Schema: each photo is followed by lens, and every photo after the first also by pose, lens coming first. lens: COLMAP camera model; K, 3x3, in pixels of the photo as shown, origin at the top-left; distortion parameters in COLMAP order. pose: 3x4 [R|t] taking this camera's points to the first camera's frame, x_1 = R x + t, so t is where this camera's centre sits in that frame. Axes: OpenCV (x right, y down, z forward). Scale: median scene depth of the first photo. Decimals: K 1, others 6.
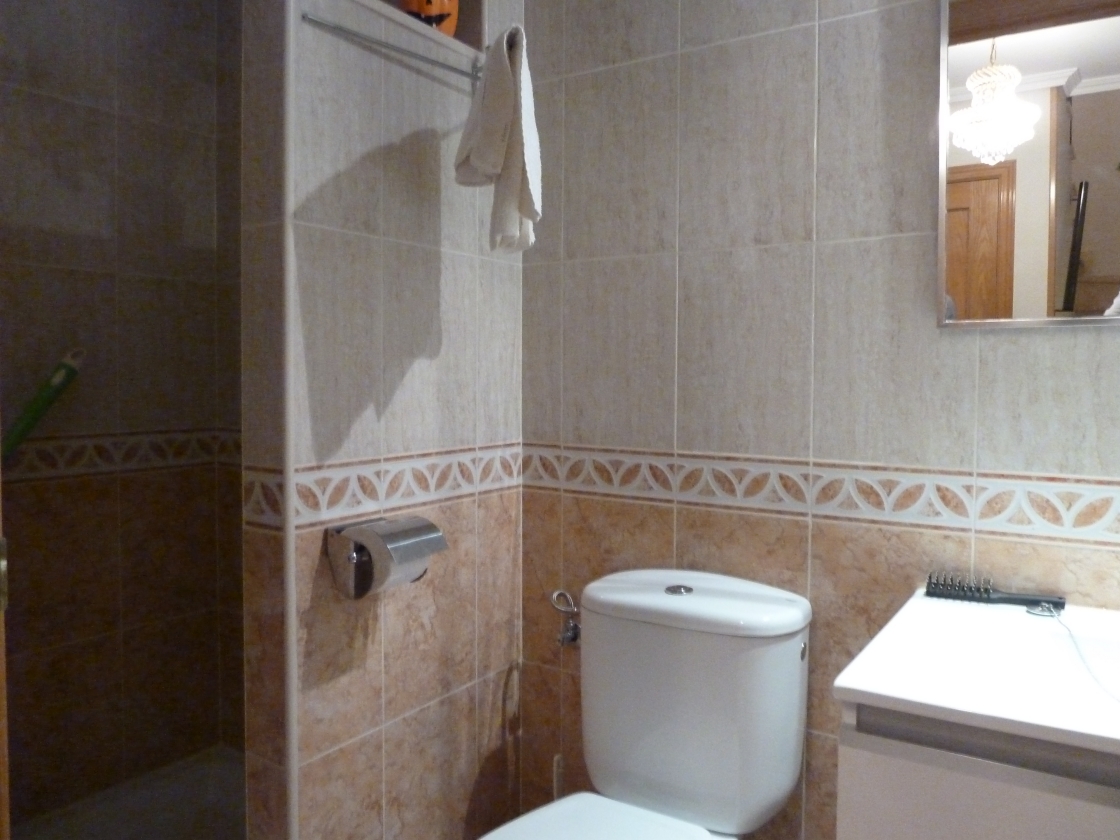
lens RADIAL K [[818.4, 0, 560.4], [0, 818.4, 424.2], [0, 0, 1]] dist [-0.038293, 0.010433]
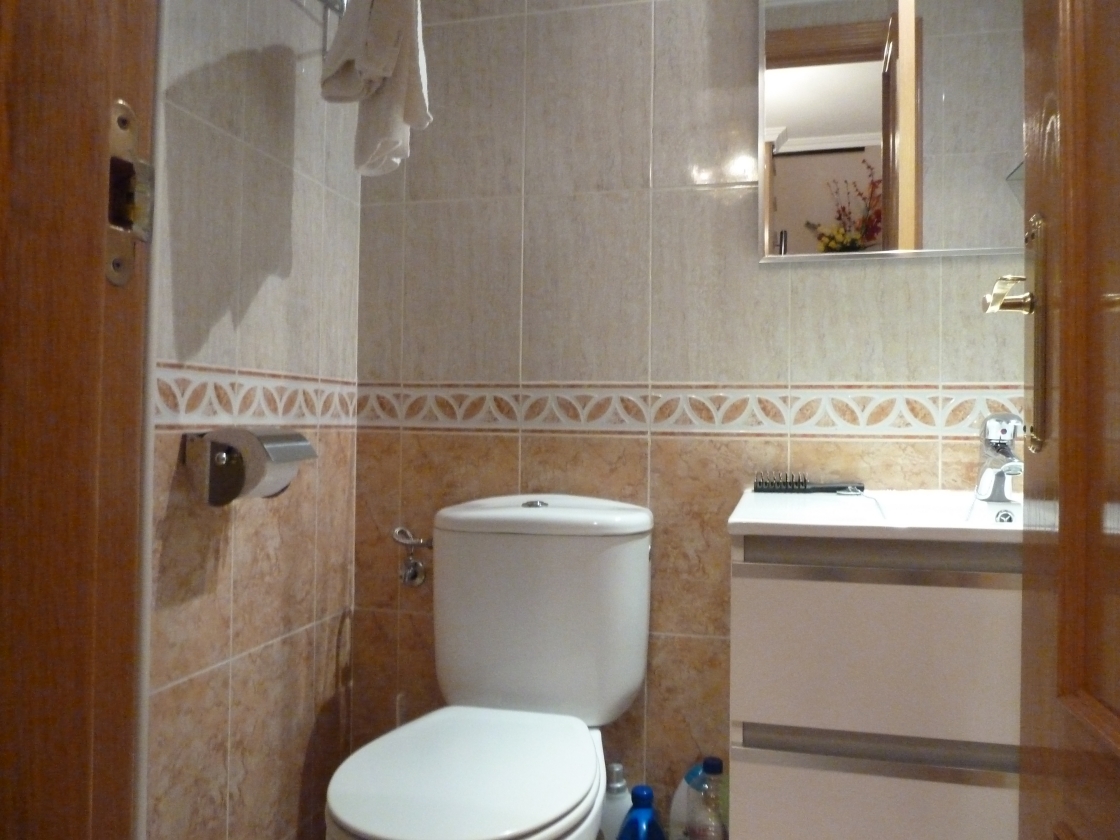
lens RADIAL K [[818.4, 0, 561.1], [0, 818.4, 412.4], [0, 0, 1]] dist [-0.038293, 0.010433]
pose [[0.948838, 0.011235, 0.315564, -0.155321], [0.006384, 0.998480, -0.054743, 0.142046], [-0.315699, 0.053957, 0.947324, -0.013971]]
